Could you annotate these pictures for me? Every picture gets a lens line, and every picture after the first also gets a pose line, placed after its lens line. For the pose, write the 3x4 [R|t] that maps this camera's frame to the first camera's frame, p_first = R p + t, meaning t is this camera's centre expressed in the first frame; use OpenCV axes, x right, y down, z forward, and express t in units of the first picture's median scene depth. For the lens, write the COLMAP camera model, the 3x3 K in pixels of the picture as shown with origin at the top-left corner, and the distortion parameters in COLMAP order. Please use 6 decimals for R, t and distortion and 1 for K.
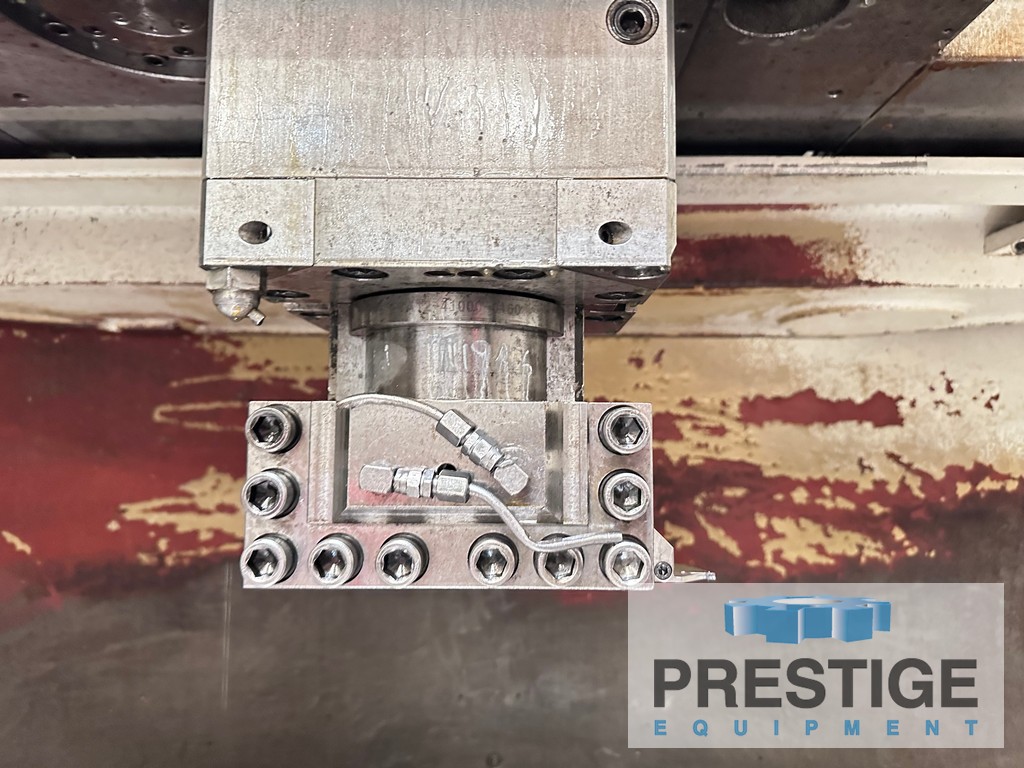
lens RADIAL K [[732.6, 0, 512.0], [0, 732.6, 384.0], [0, 0, 1]] dist [0.031874, -0.044349]
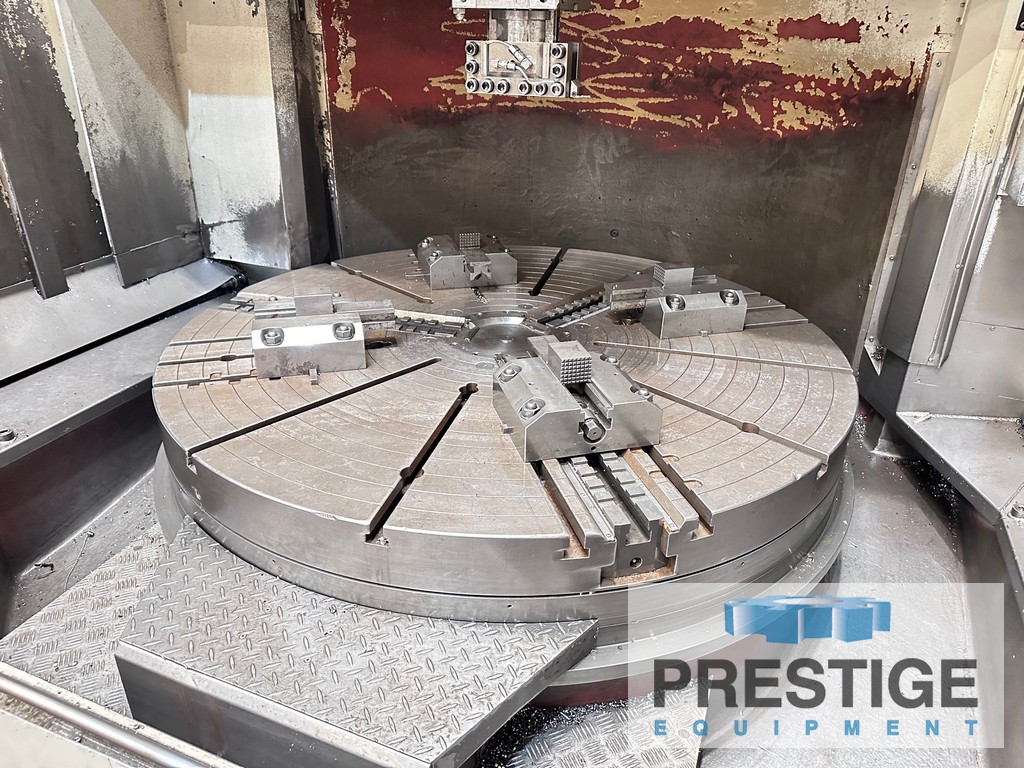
lens RADIAL K [[732.6, 0, 512.0], [0, 732.6, 384.0], [0, 0, 1]] dist [0.031874, -0.044349]
pose [[0.935331, 0.166336, -0.312230, 0.432203], [0.012364, 0.866663, 0.498740, -0.106666], [0.353557, -0.470348, 0.808561, -0.907406]]
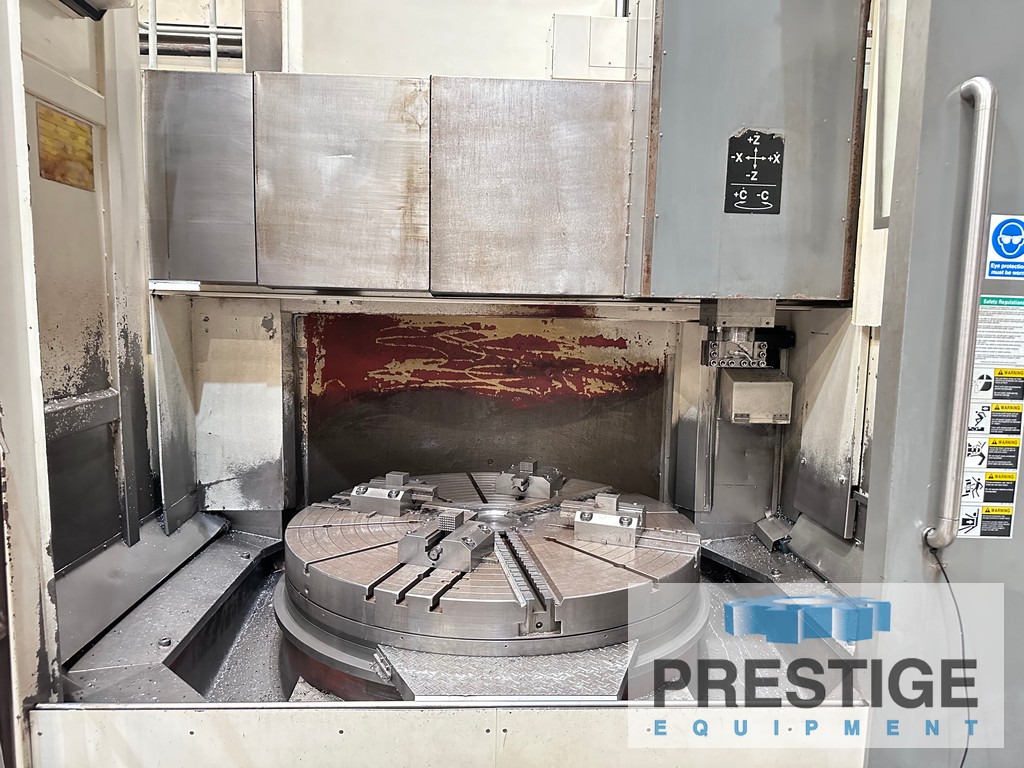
lens RADIAL K [[711.8, 0, 512.0], [0, 711.8, 384.0], [0, 0, 1]] dist [0.065820, -0.187179]
pose [[0.996285, 0.007624, 0.085782, -0.201177], [-0.022668, 0.984166, 0.175796, -0.304681], [-0.083084, -0.177088, 0.980682, -1.870165]]
